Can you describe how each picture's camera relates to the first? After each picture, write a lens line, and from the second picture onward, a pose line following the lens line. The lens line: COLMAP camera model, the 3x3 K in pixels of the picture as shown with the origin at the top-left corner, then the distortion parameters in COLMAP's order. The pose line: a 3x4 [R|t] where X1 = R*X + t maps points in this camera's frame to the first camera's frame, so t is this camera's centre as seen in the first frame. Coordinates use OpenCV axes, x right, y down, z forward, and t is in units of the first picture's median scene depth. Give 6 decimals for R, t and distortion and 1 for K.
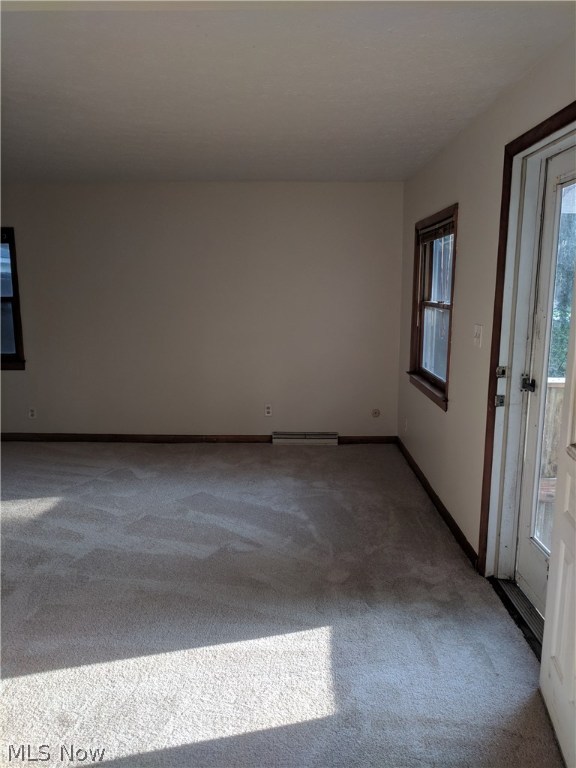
lens RADIAL K [[575.0, 0, 290.3], [0, 575.0, 382.1], [0, 0, 1]] dist [0.006968, -0.001134]
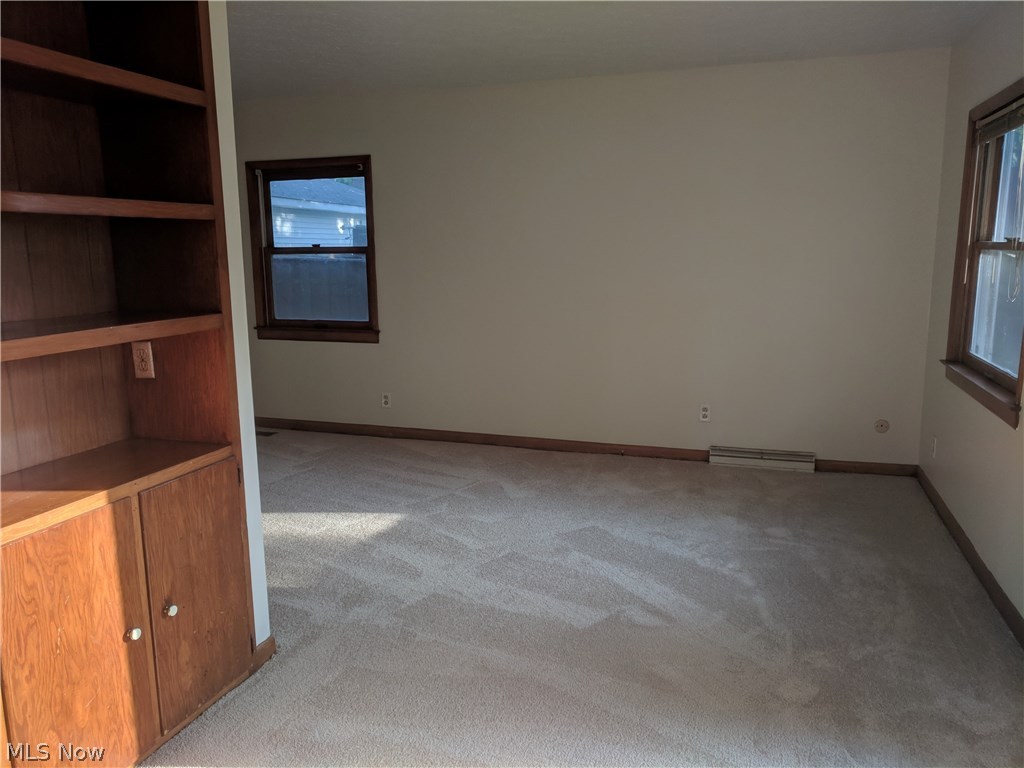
lens RADIAL K [[766.6, 0, 515.2], [0, 766.6, 383.7], [0, 0, 1]] dist [0.006968, -0.001134]
pose [[0.954115, 0.041384, -0.296566, 0.018686], [-0.038314, 0.999135, 0.016158, 0.012240], [0.296978, -0.004054, 0.954876, 0.108687]]
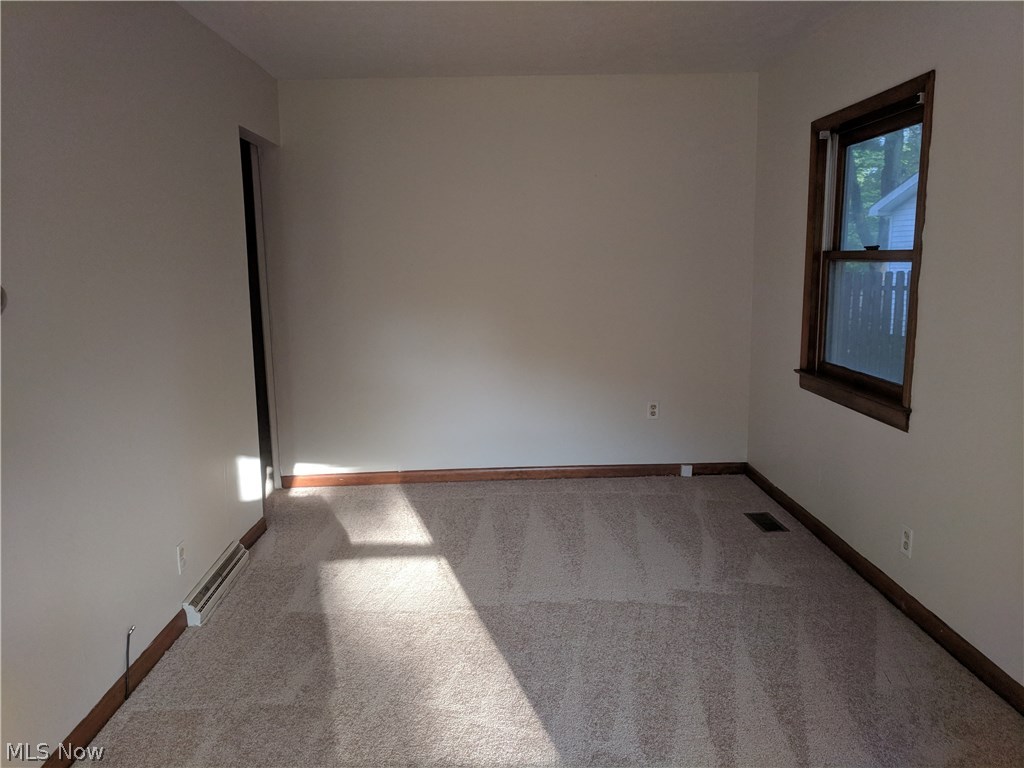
lens RADIAL K [[766.6, 0, 515.2], [0, 766.6, 383.7], [0, 0, 1]] dist [0.006968, -0.001134]
pose [[0.040807, 0.159589, -0.986340, 0.065104], [-0.150279, 0.976913, 0.151847, -0.119882], [0.987801, 0.142030, 0.063847, 0.880694]]
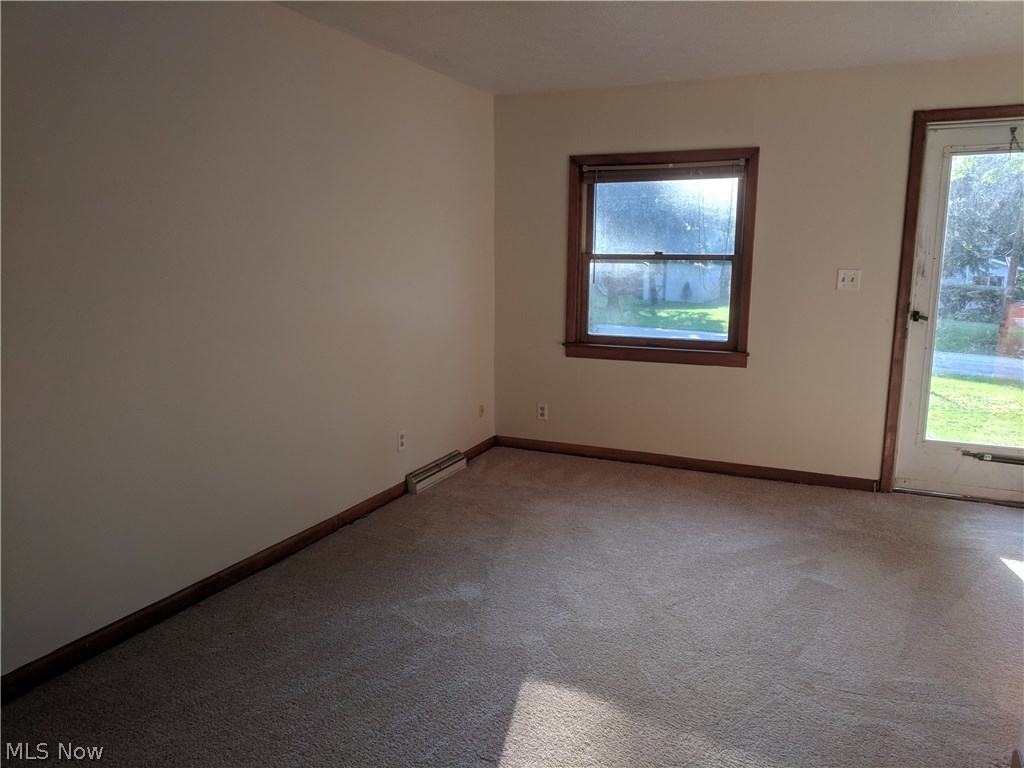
lens RADIAL K [[766.6, 0, 515.2], [0, 766.6, 383.7], [0, 0, 1]] dist [0.006968, -0.001134]
pose [[0.391778, -0.157078, 0.906552, -0.912744], [0.145609, 0.983486, 0.107482, -0.099978], [-0.908465, 0.089893, 0.408180, 0.732777]]
